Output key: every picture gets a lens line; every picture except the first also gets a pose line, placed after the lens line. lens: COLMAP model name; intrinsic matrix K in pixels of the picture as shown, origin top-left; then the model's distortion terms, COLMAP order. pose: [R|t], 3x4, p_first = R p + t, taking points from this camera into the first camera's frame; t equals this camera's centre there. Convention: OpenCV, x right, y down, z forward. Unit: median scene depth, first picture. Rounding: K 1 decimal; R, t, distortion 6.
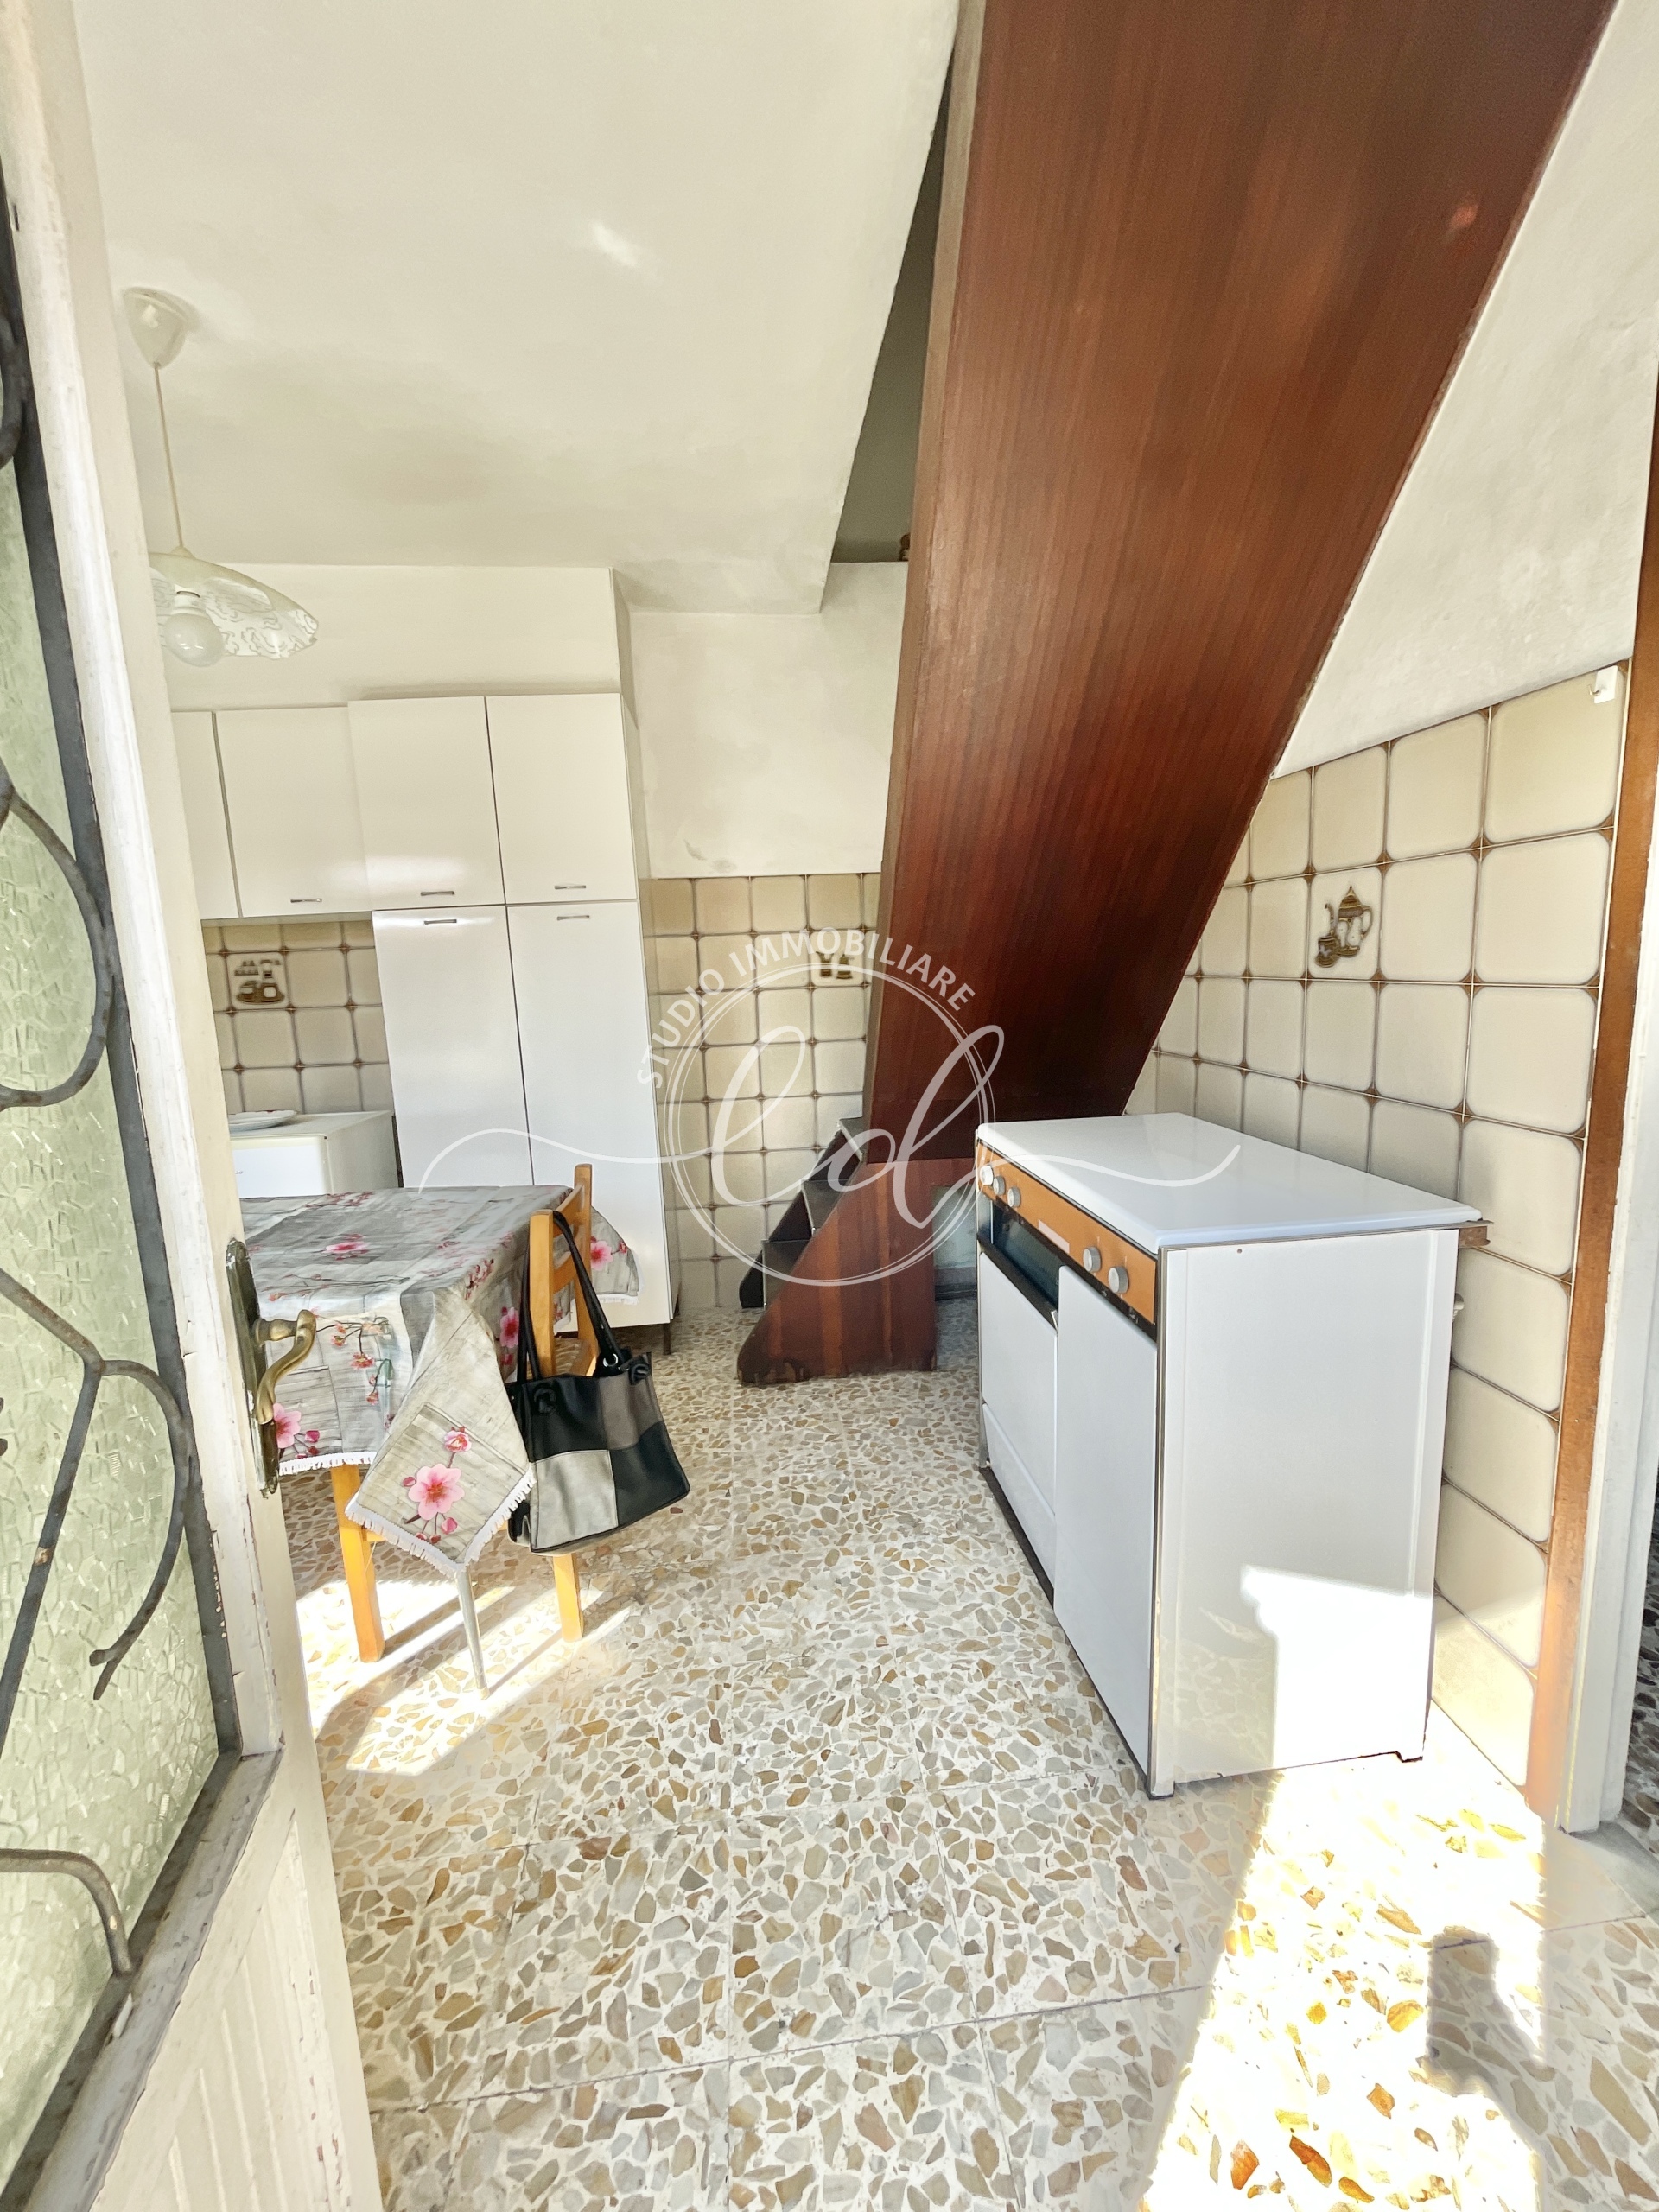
lens RADIAL K [[897.6, 0, 824.4], [0, 897.6, 1093.2], [0, 0, 1]] dist [-0.001202, -0.002148]
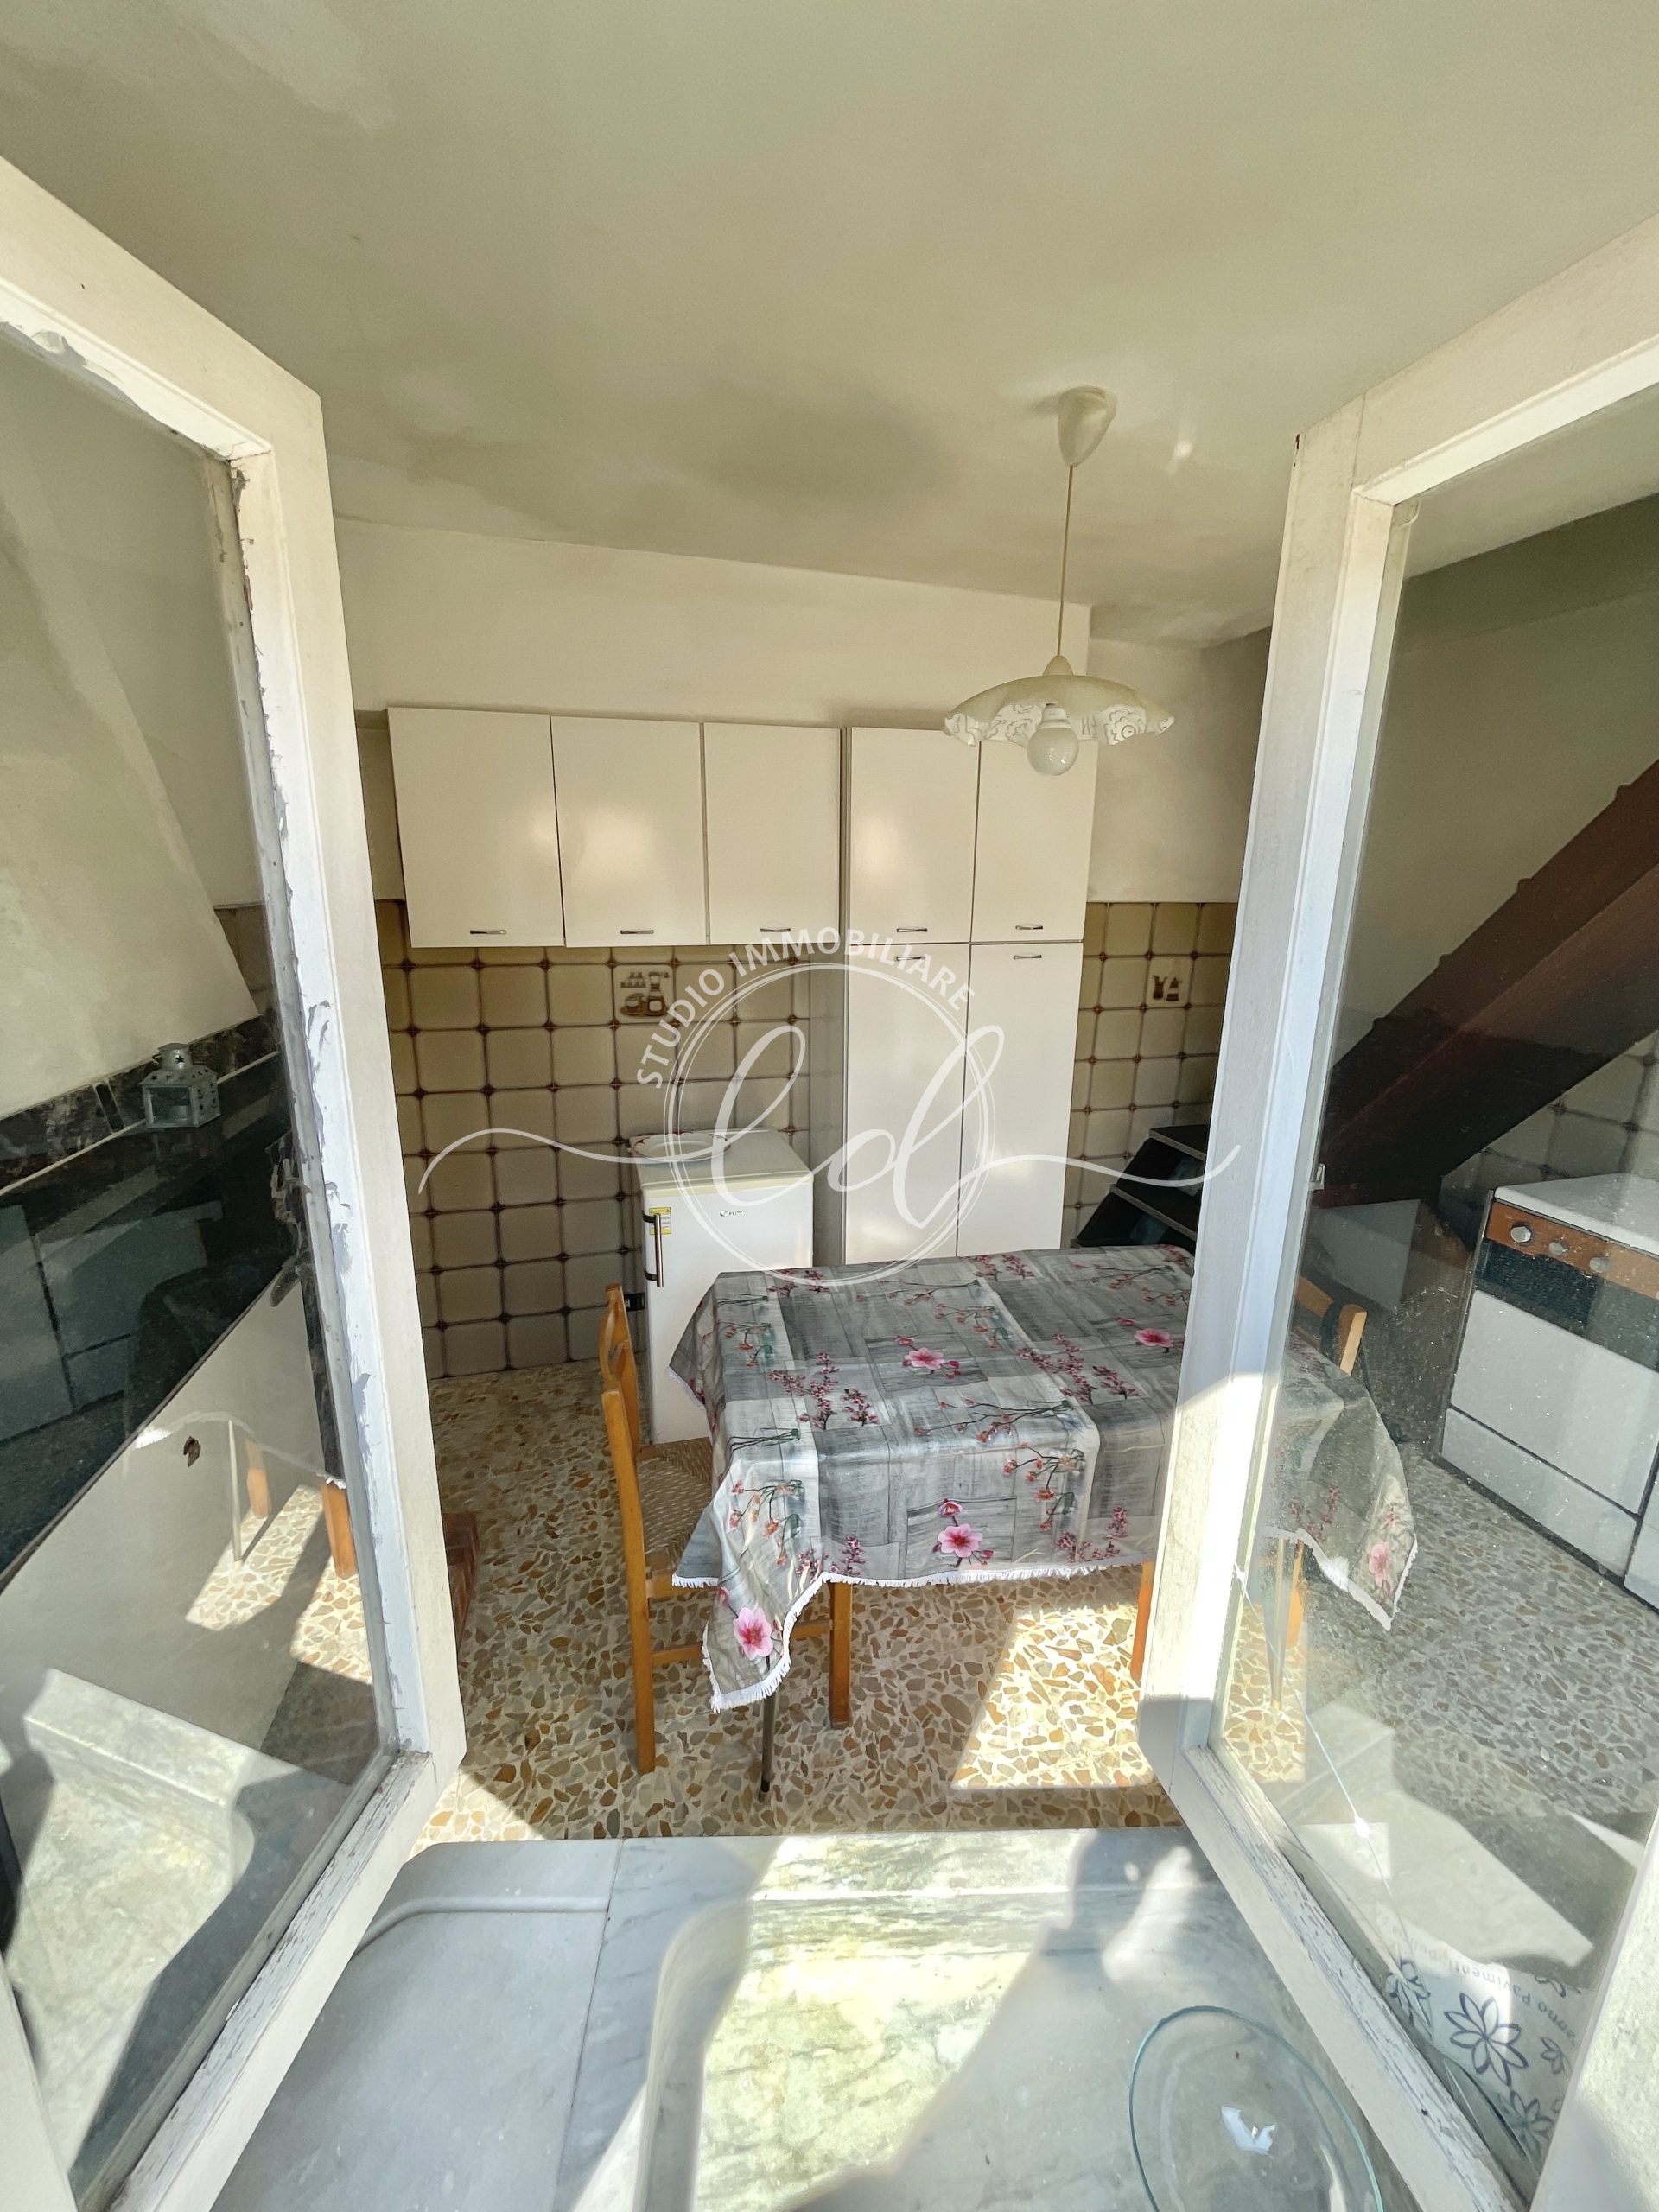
lens RADIAL K [[922.0, 0, 825.9], [0, 922.0, 1092.2], [0, 0, 1]] dist [-0.003059, 0.006834]
pose [[0.980311, 0.009435, 0.197233, -1.109765], [-0.030293, 0.994220, 0.103004, -0.223614], [-0.195121, -0.106950, 0.974931, 0.002141]]
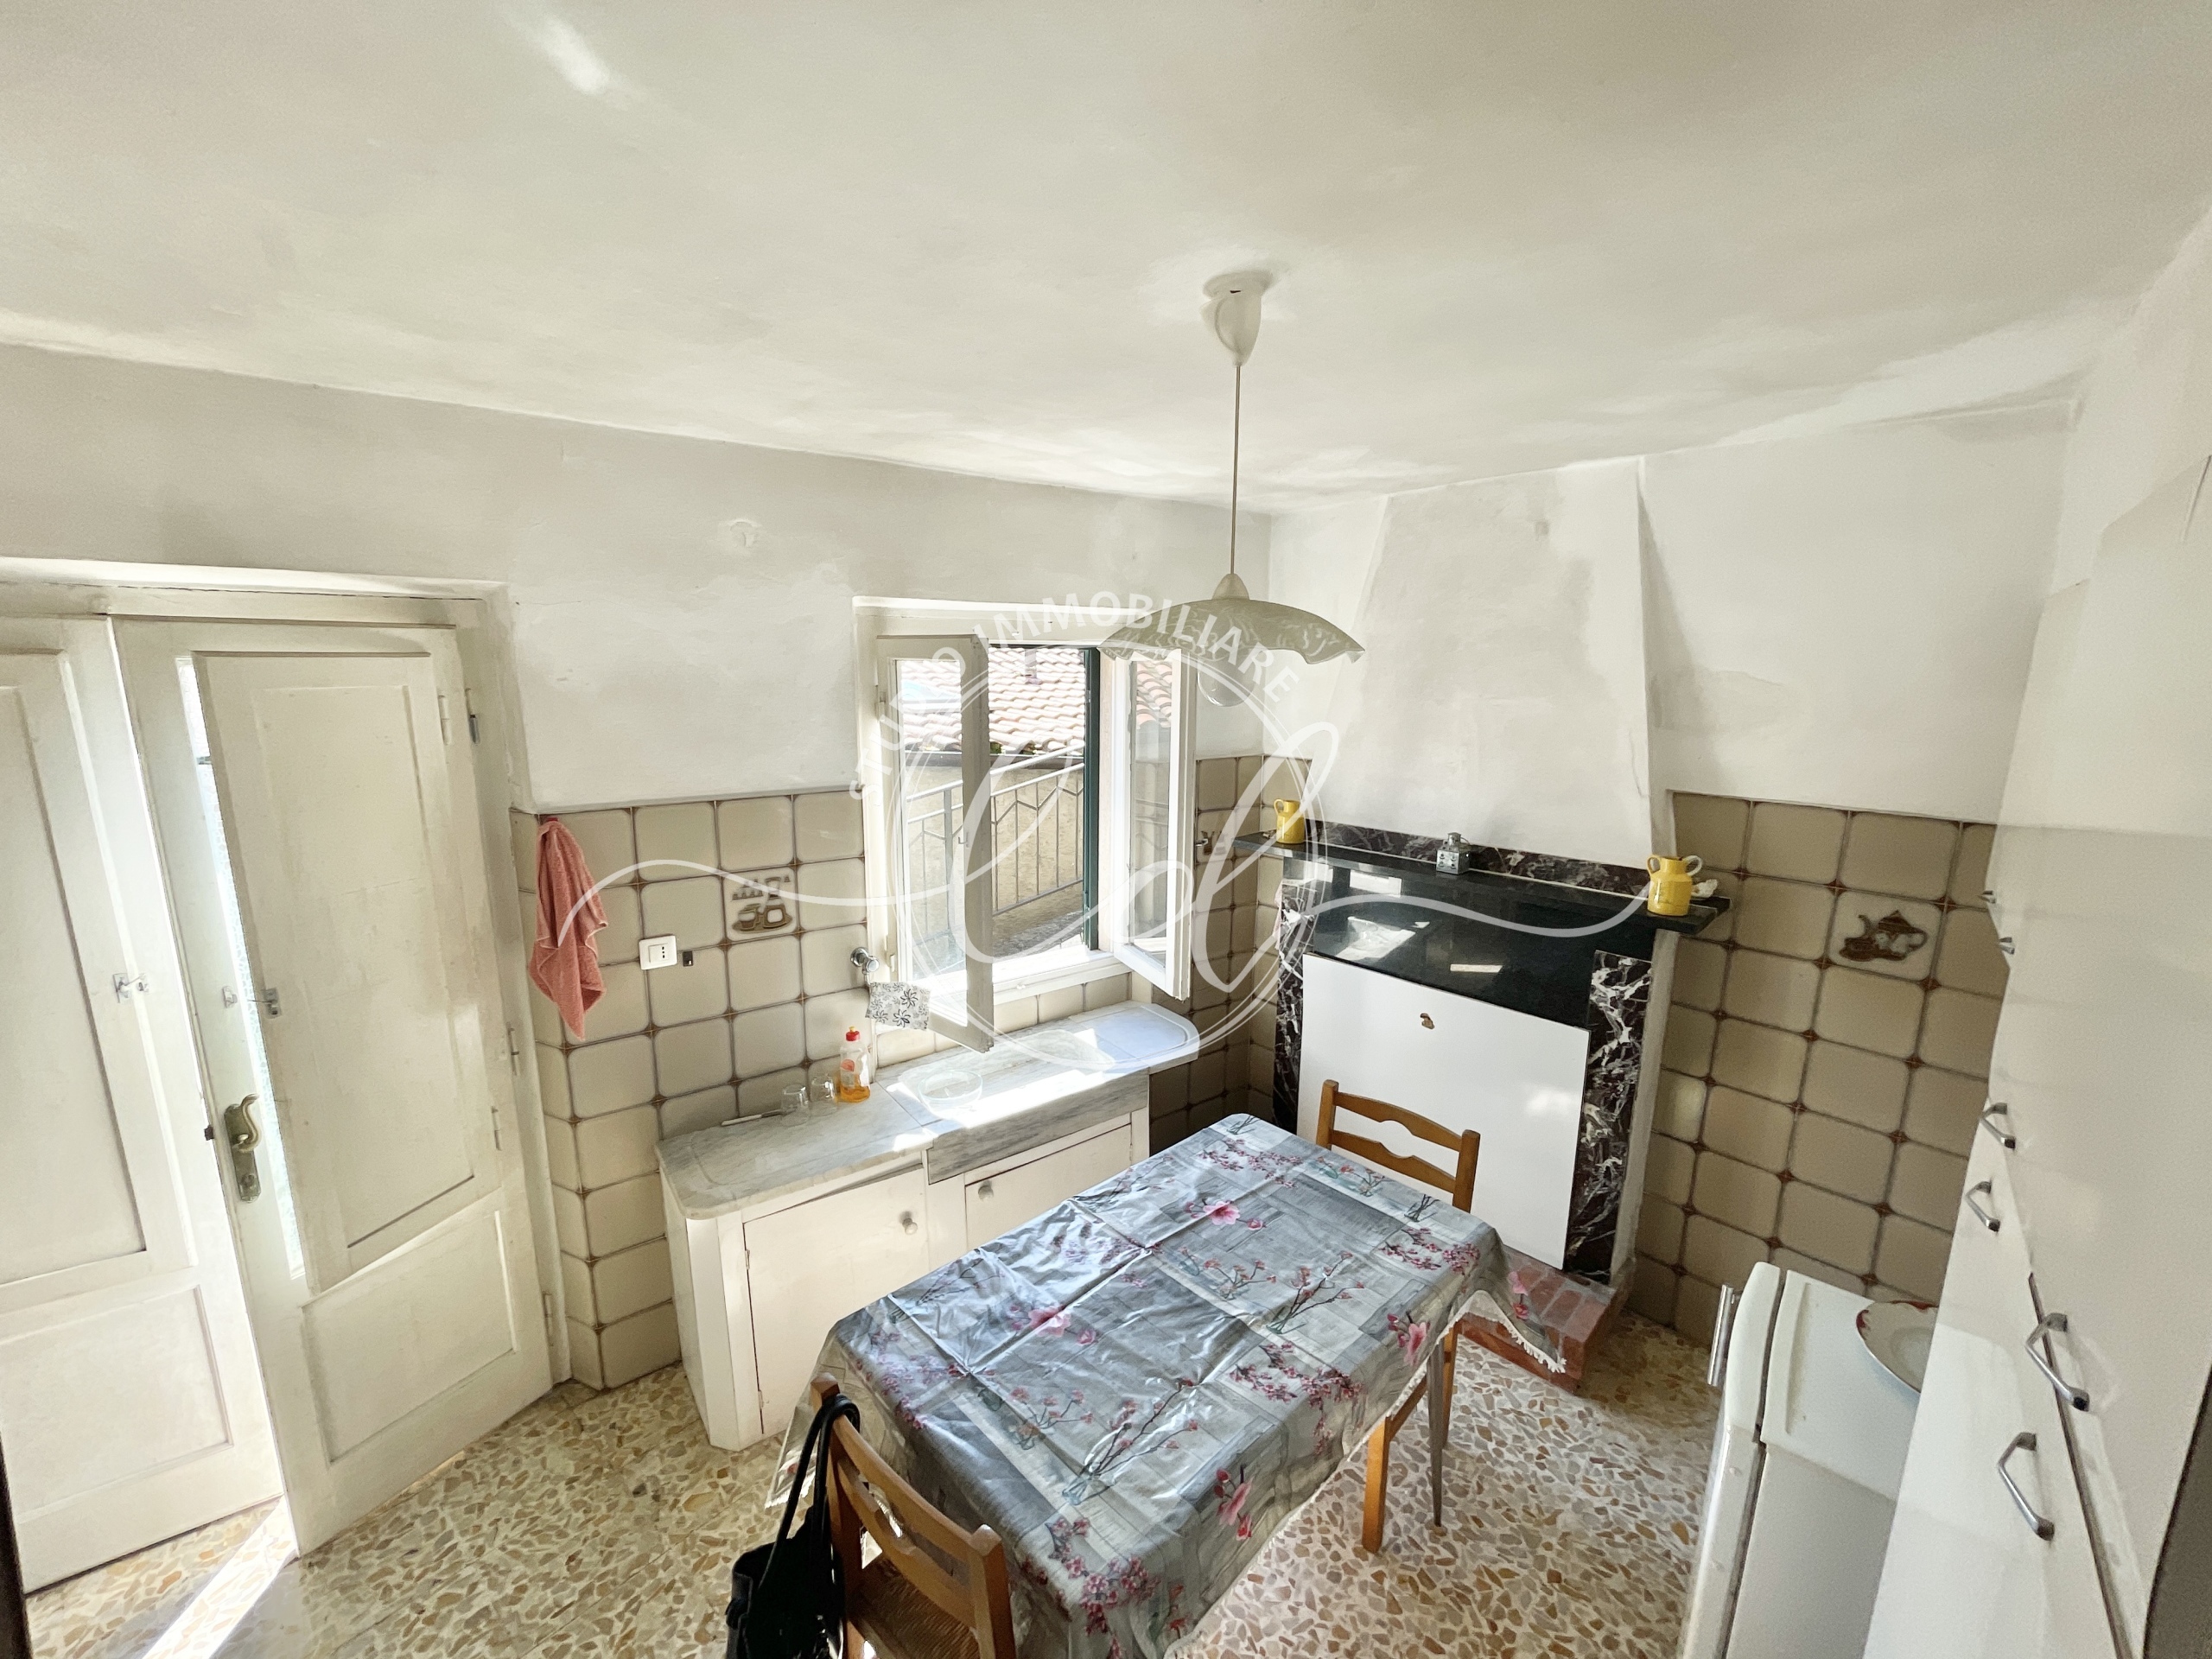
lens RADIAL K [[885.5, 0, 1102.9], [0, 885.5, 832.5], [0, 0, 1]] dist [-0.006283, 0.000181]
pose [[-0.714469, 0.170653, -0.678536, -0.020787], [-0.076191, 0.945055, 0.317909, -0.605083], [0.695506, 0.278835, -0.662211, 1.456288]]
